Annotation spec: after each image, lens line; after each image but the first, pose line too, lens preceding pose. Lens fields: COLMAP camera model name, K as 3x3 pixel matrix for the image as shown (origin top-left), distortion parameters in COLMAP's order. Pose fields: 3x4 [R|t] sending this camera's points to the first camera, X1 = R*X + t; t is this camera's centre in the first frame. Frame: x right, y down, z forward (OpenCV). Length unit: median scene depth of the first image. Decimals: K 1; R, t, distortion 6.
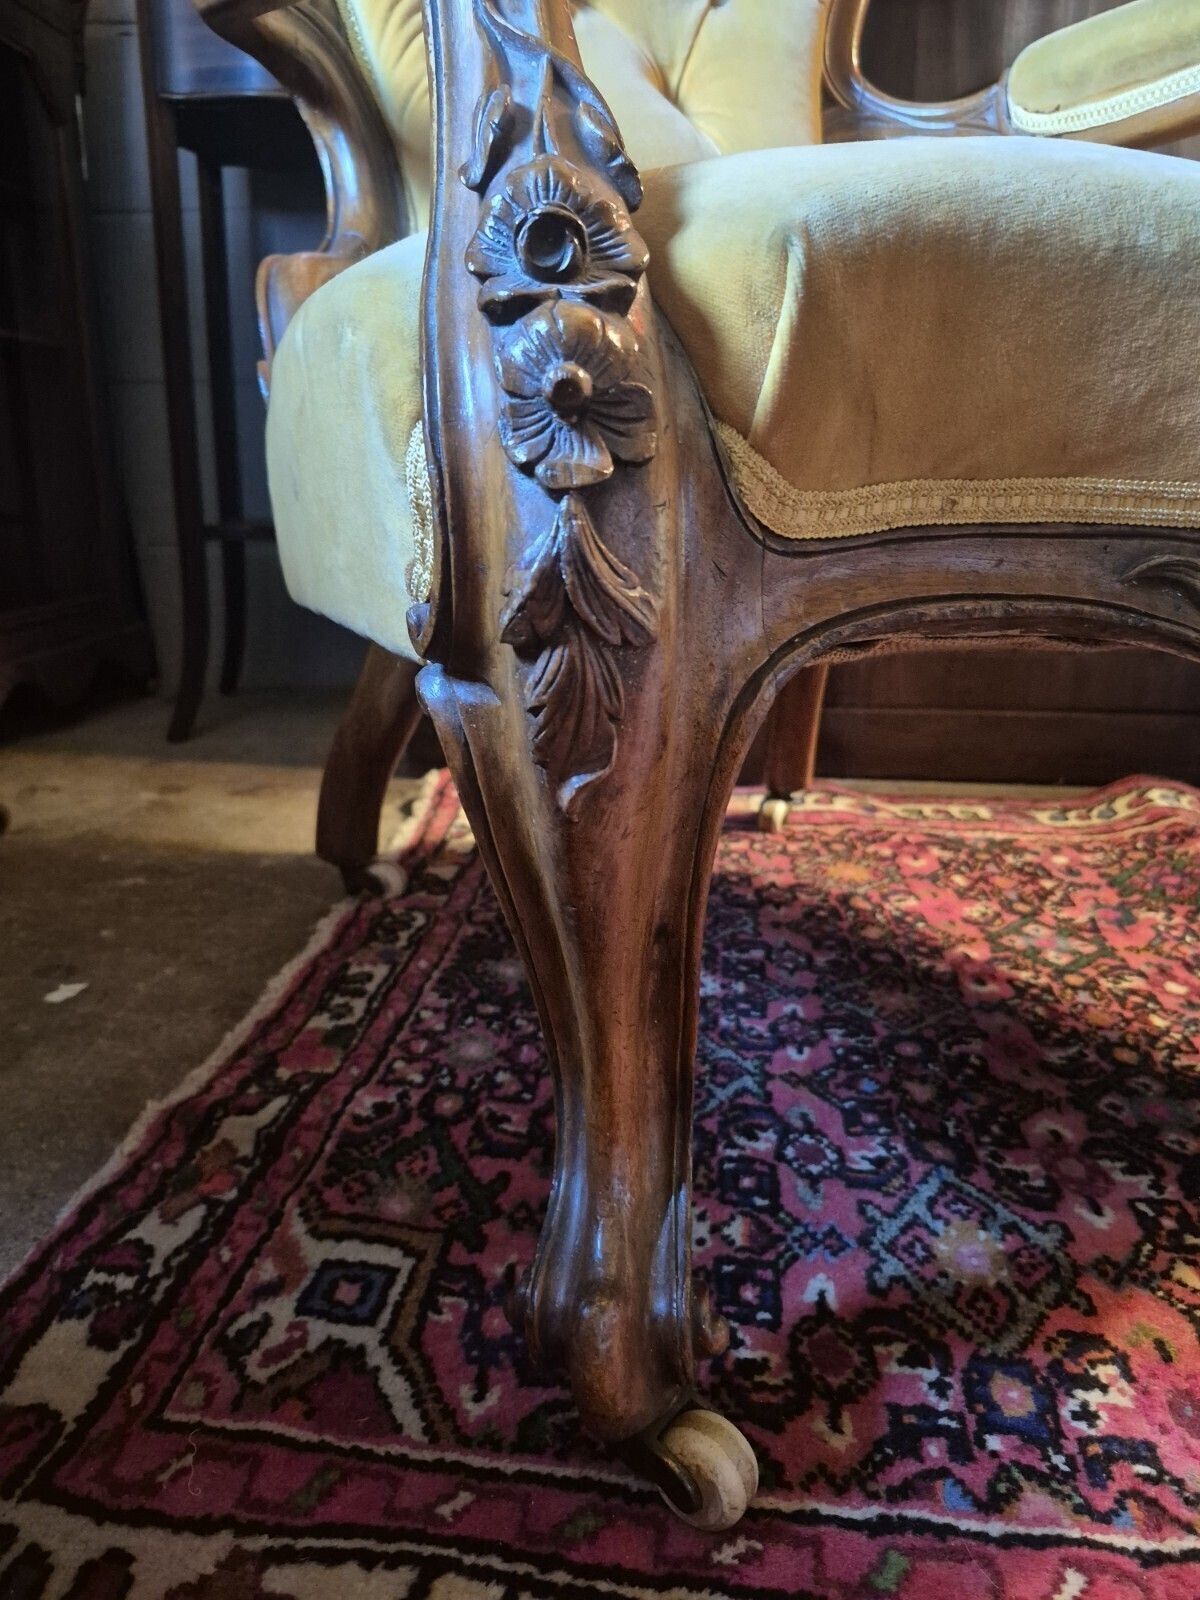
lens RADIAL K [[1128.2, 0, 604.1], [0, 1128.2, 793.0], [0, 0, 1]] dist [0.076246, -0.121122]
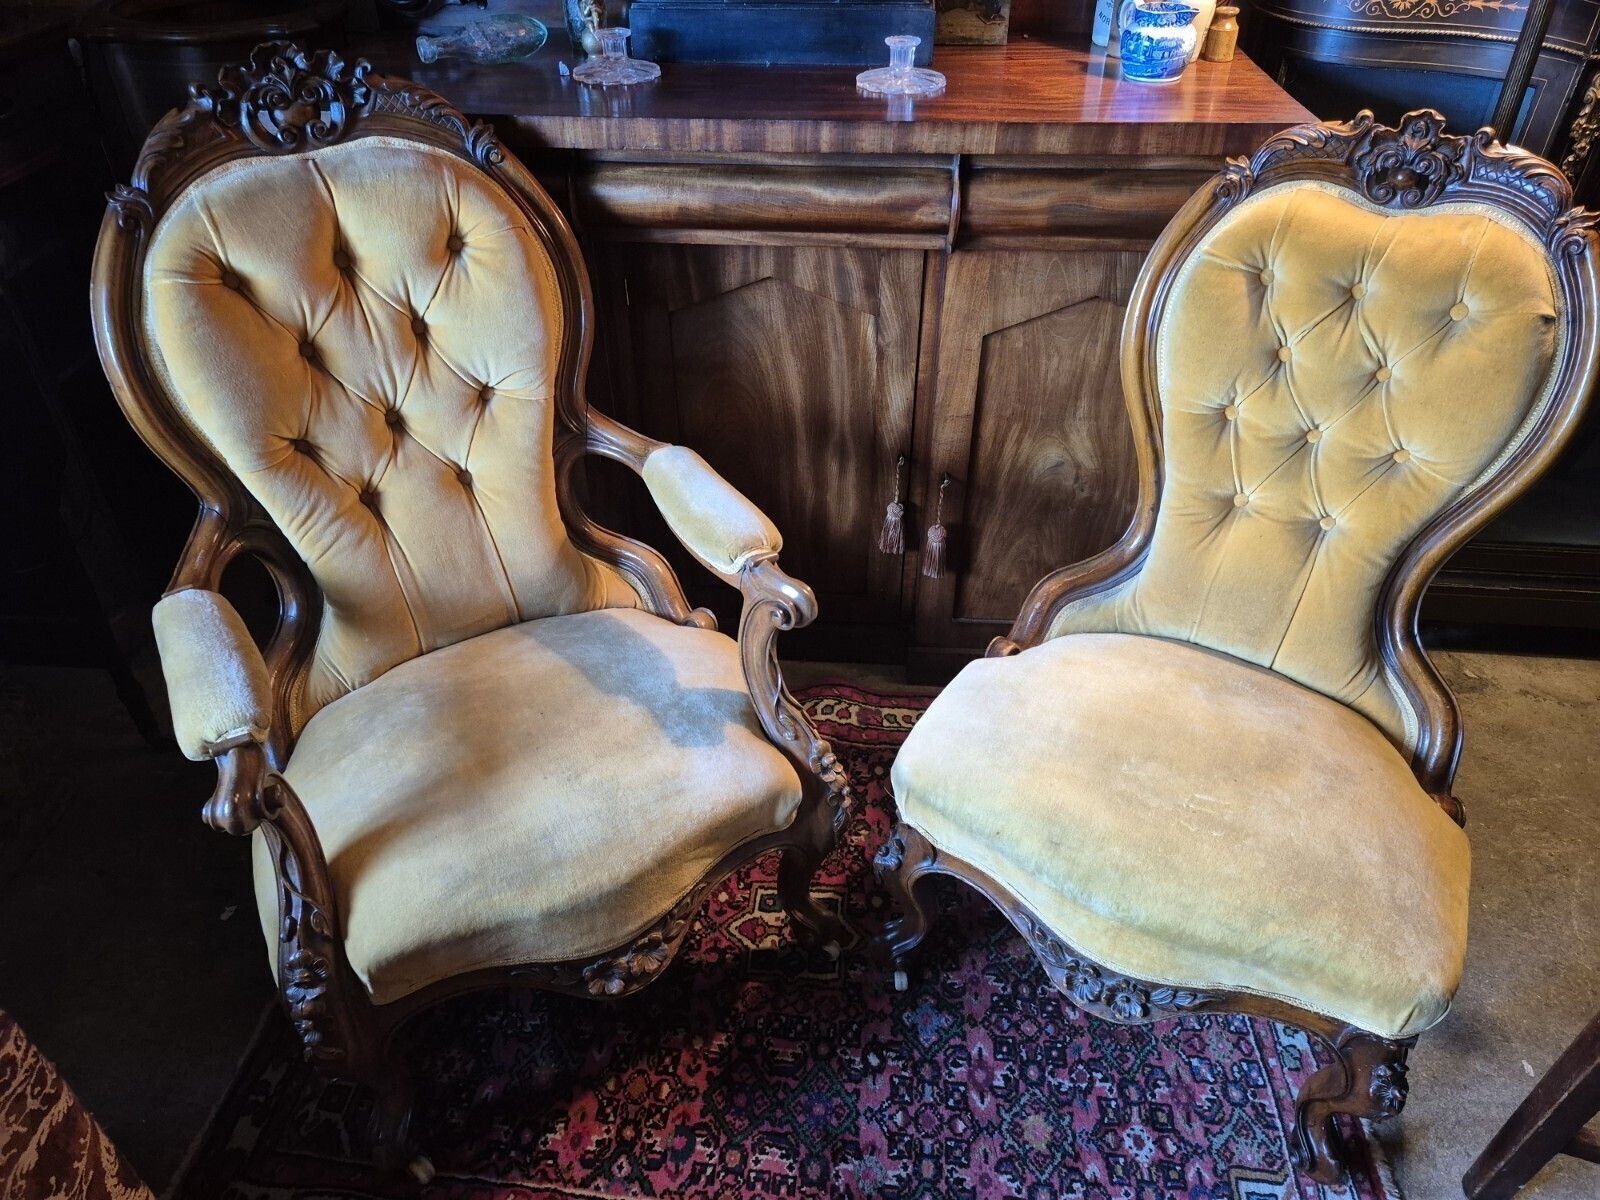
lens RADIAL K [[1095.7, 0, 786.8], [0, 1095.7, 607.2], [0, 0, 1]] dist [0.079264, -0.094729]
pose [[0.999872, -0.015949, 0.000797, 0.979254], [0.014382, 0.921076, 0.389116, -1.865518], [-0.006940, -0.389055, 0.921188, -1.225562]]
